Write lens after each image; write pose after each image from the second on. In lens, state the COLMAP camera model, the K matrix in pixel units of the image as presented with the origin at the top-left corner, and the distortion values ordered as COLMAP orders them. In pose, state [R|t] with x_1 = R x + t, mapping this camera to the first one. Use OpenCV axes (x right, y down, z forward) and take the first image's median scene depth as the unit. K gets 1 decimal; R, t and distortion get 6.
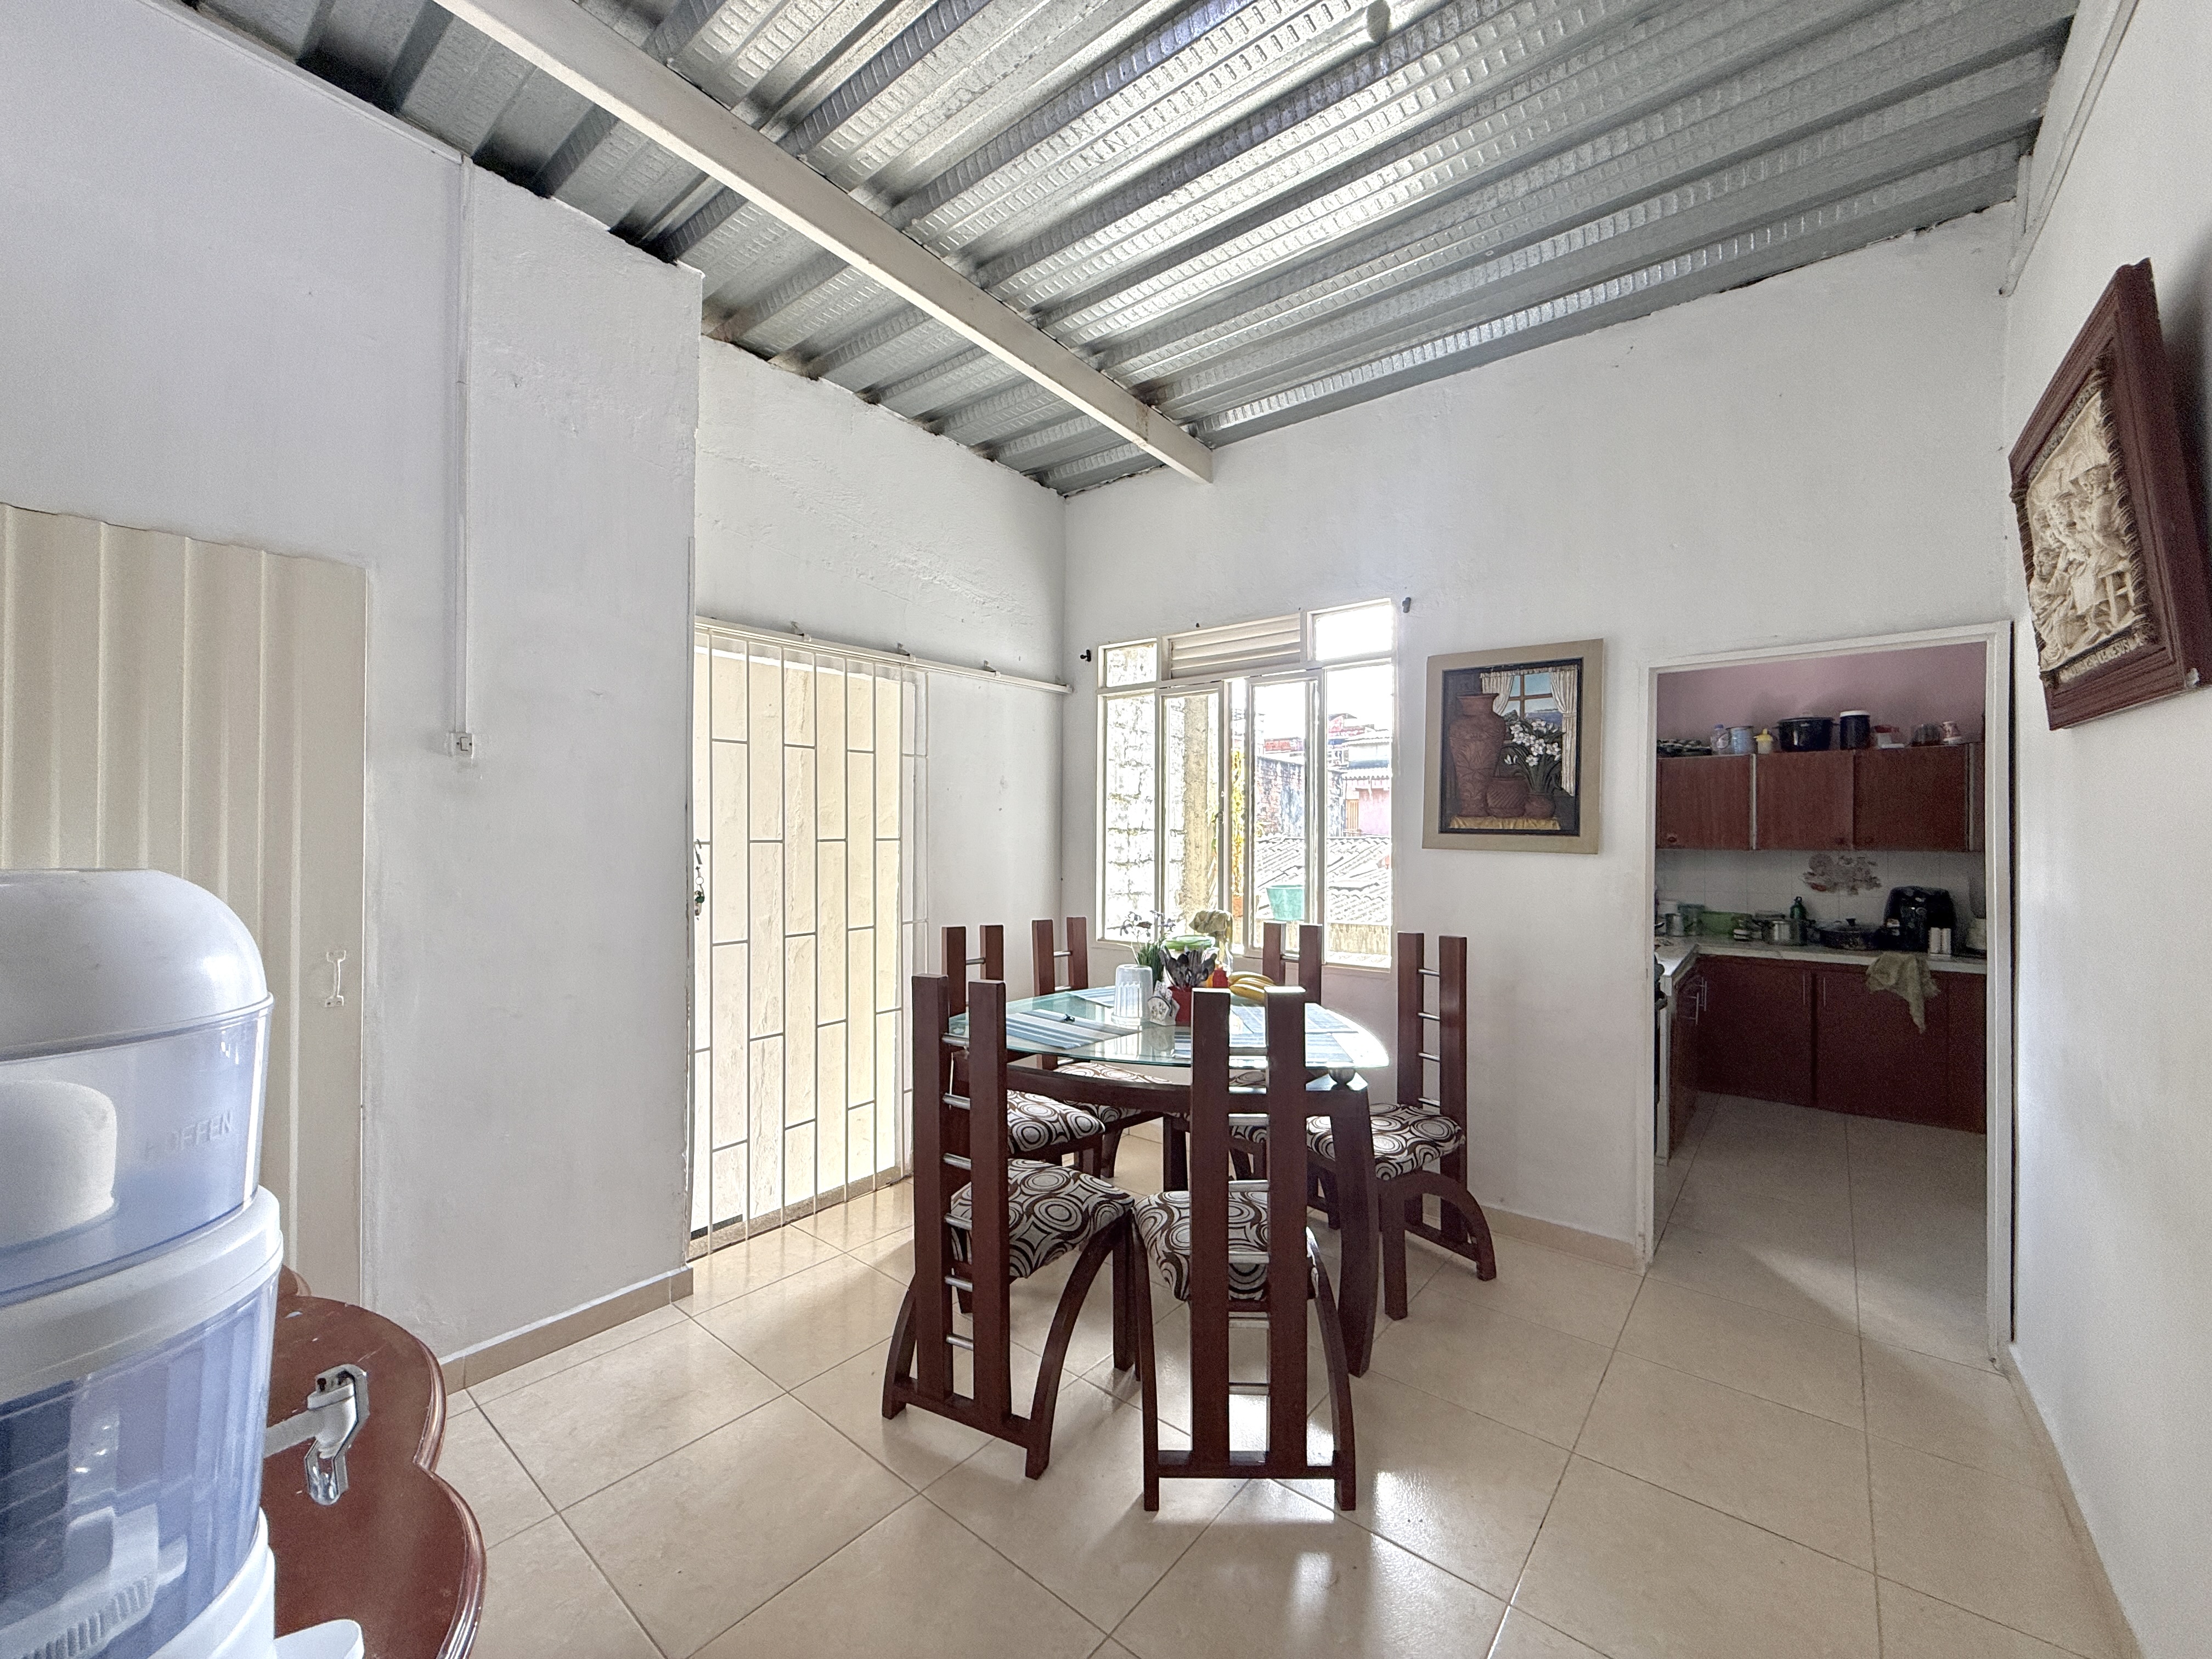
lens RADIAL K [[877.5, 0, 1083.4], [0, 877.5, 835.0], [0, 0, 1]] dist [-0.002230, 0.000461]
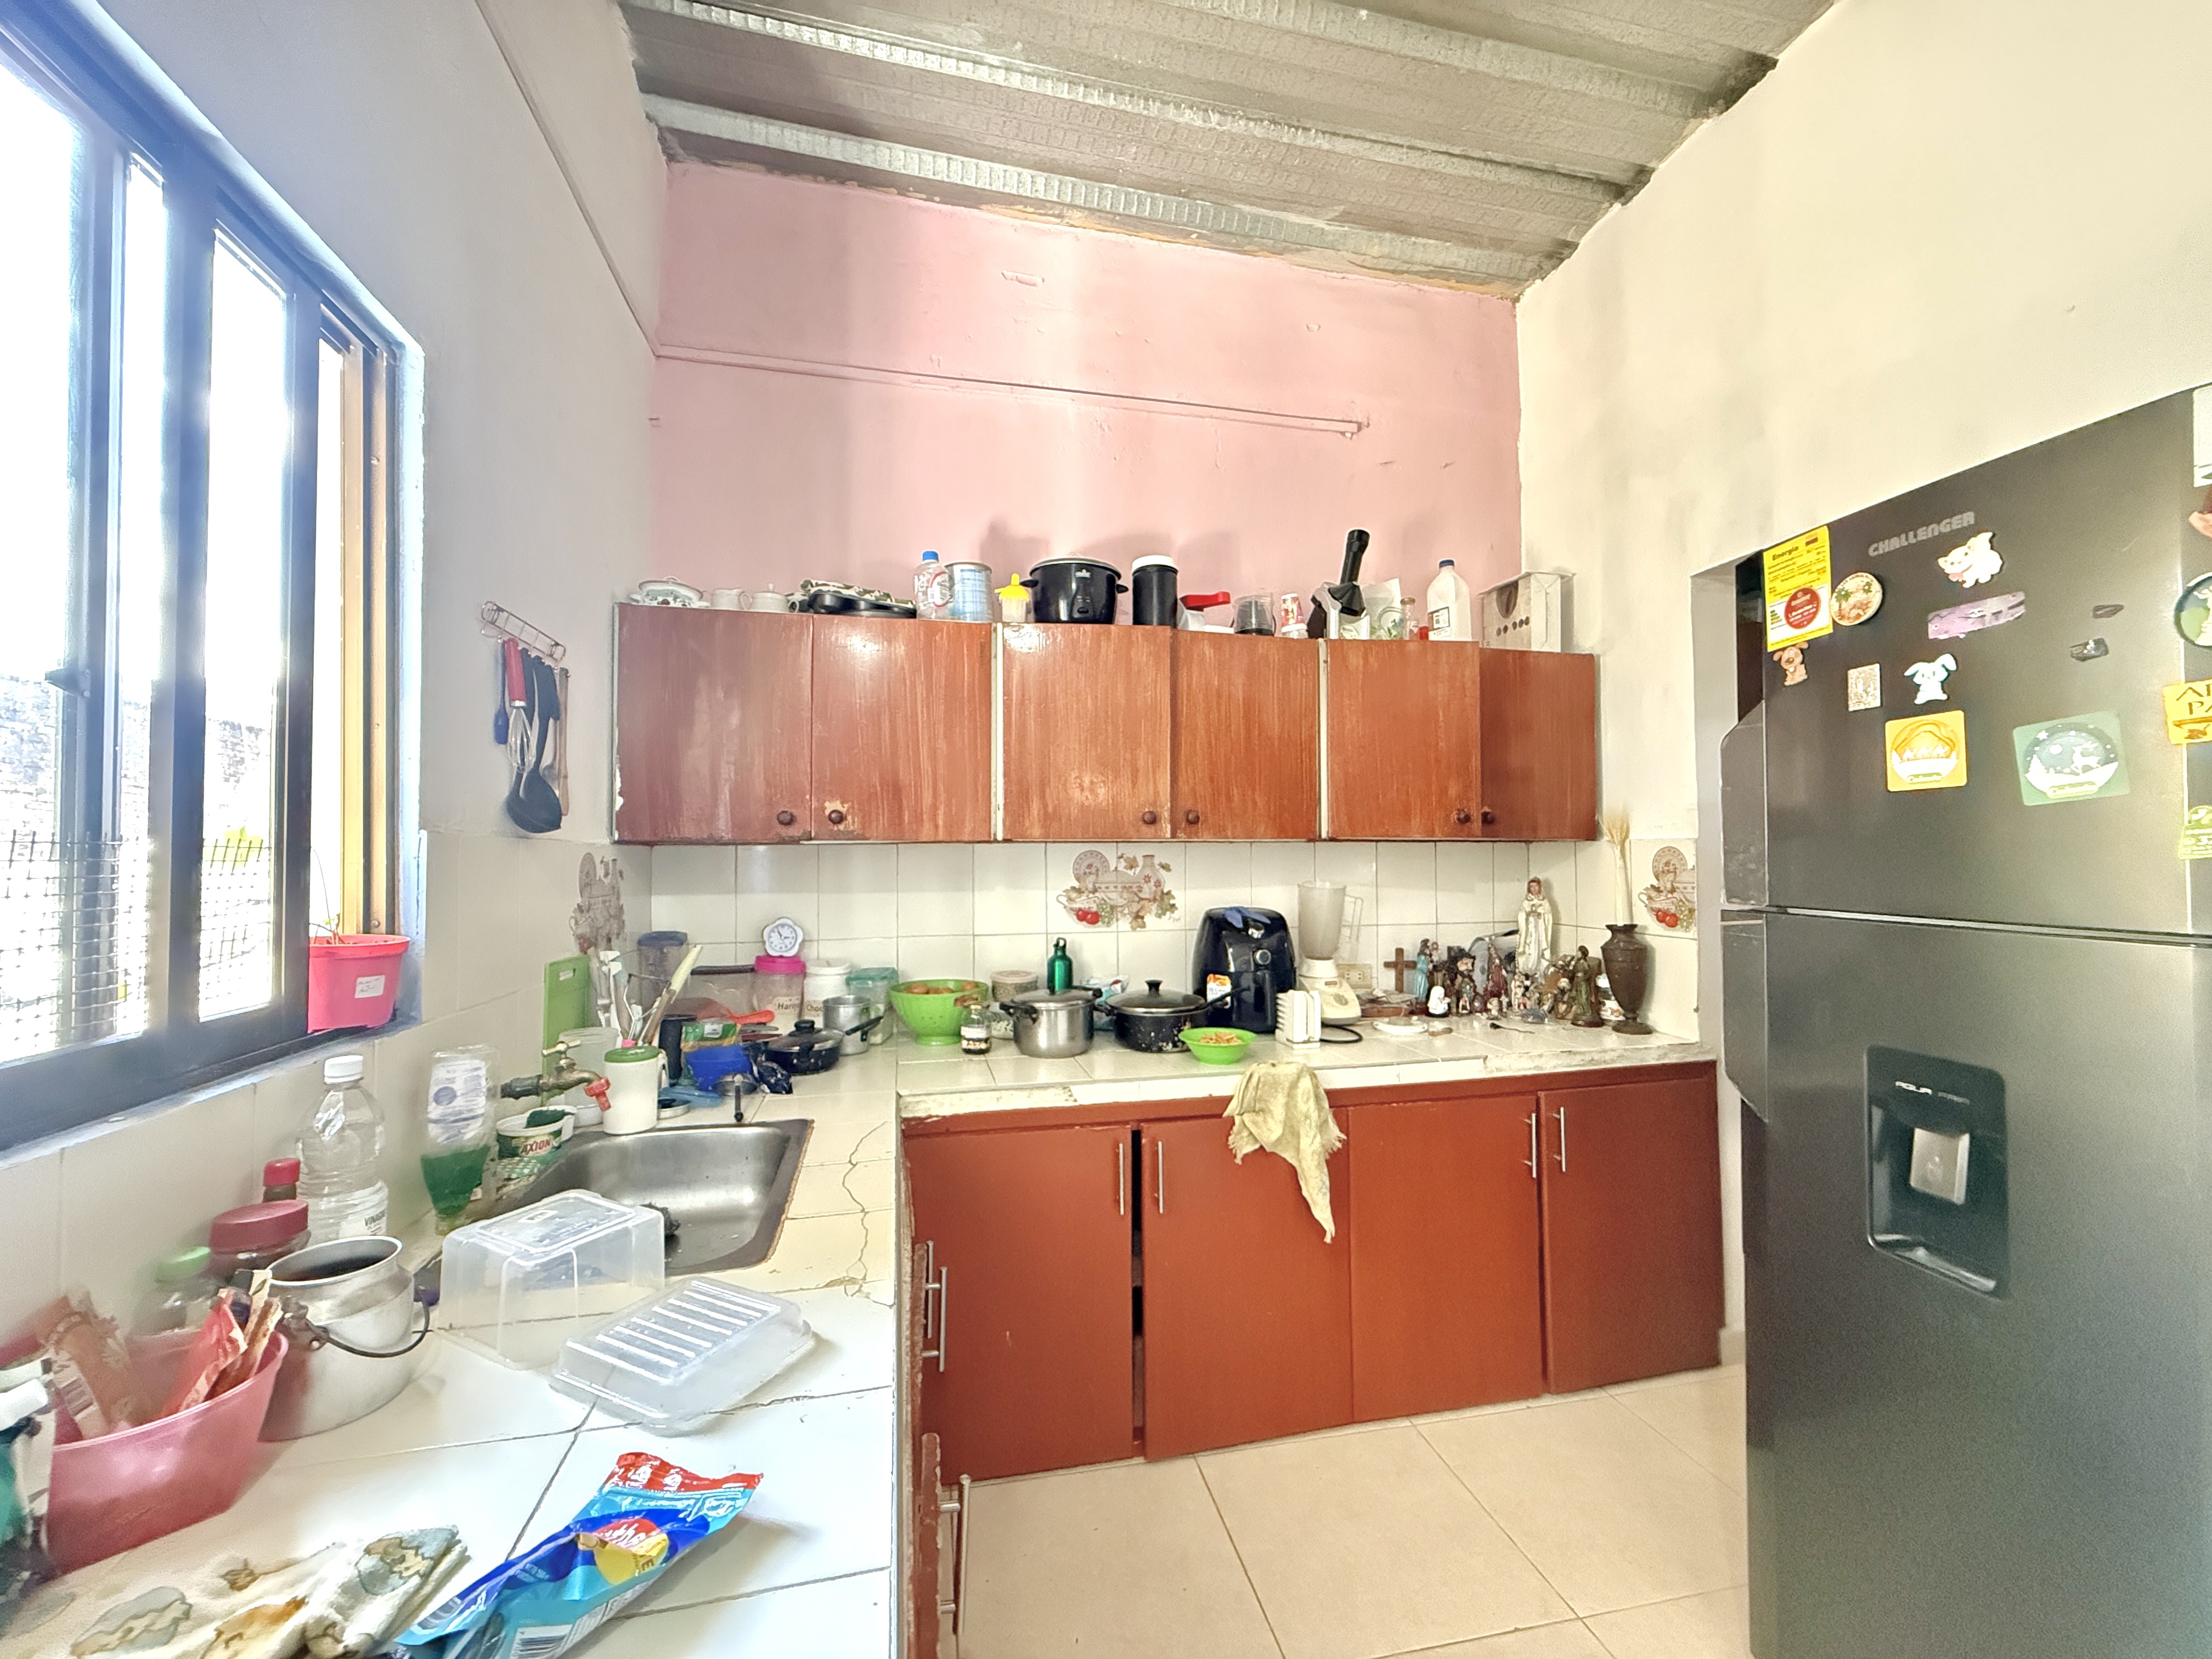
lens RADIAL K [[877.5, 0, 1085.4], [0, 877.5, 830.6], [0, 0, 1]] dist [-0.002230, 0.000461]
pose [[0.625148, 0.017702, 0.780306, 0.463094], [0.008666, 0.999524, -0.029617, 0.026552], [-0.780458, 0.025277, 0.624697, 0.712371]]
